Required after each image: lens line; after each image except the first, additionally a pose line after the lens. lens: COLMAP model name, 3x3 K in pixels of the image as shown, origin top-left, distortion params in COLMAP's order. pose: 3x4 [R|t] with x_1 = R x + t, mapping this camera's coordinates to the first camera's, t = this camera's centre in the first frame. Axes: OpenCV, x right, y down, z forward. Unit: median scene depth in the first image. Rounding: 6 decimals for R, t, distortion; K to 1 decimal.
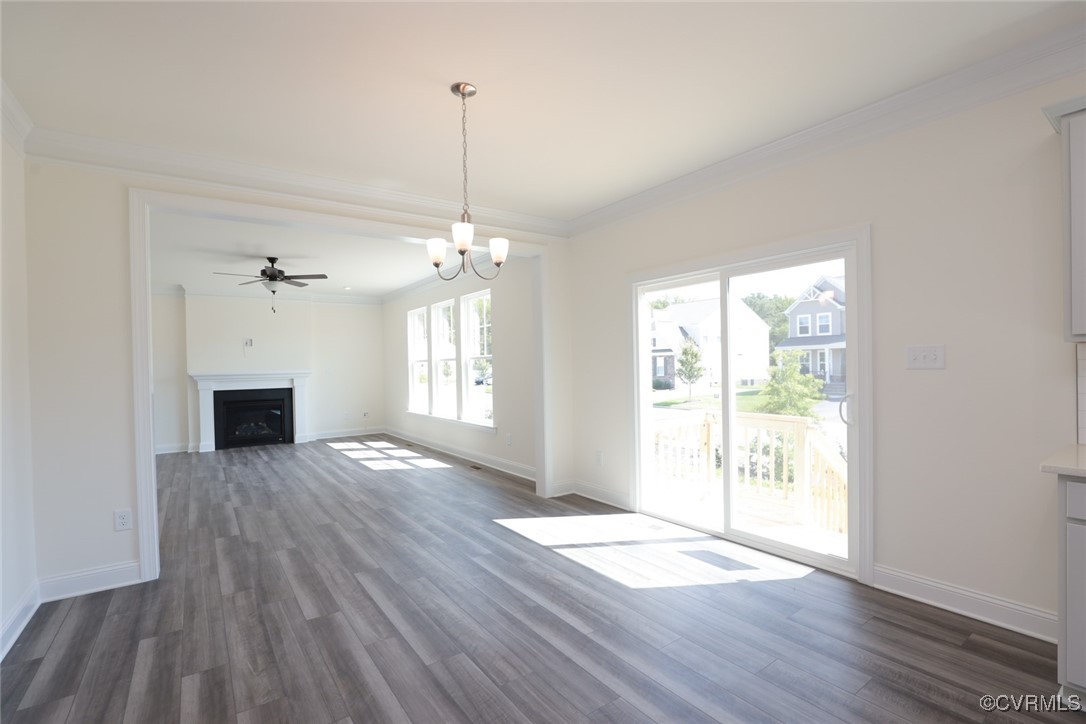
lens RADIAL K [[504.3, 0, 542.6], [0, 504.3, 364.8], [0, 0, 1]] dist [-0.022640, 0.002006]
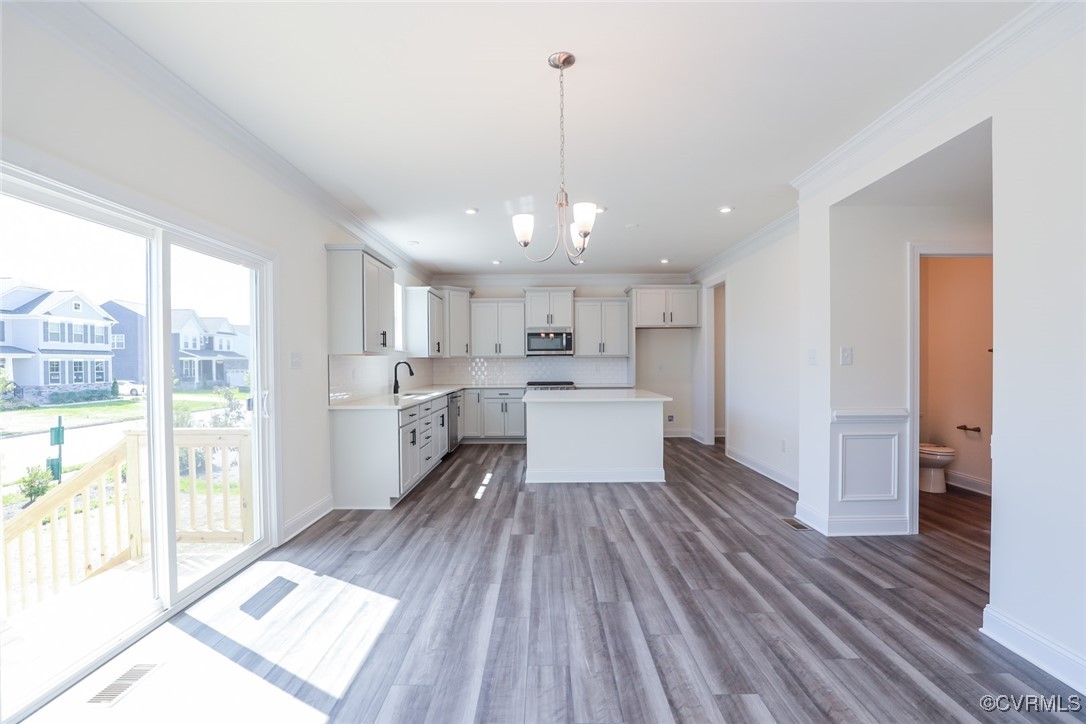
lens RADIAL K [[504.3, 0, 539.8], [0, 504.3, 362.2], [0, 0, 1]] dist [-0.022640, 0.002006]
pose [[-0.815260, 0.027194, 0.578457, -0.669487], [0.026462, 0.999603, -0.009697, 0.022965], [-0.578491, 0.007402, -0.815655, 1.838266]]
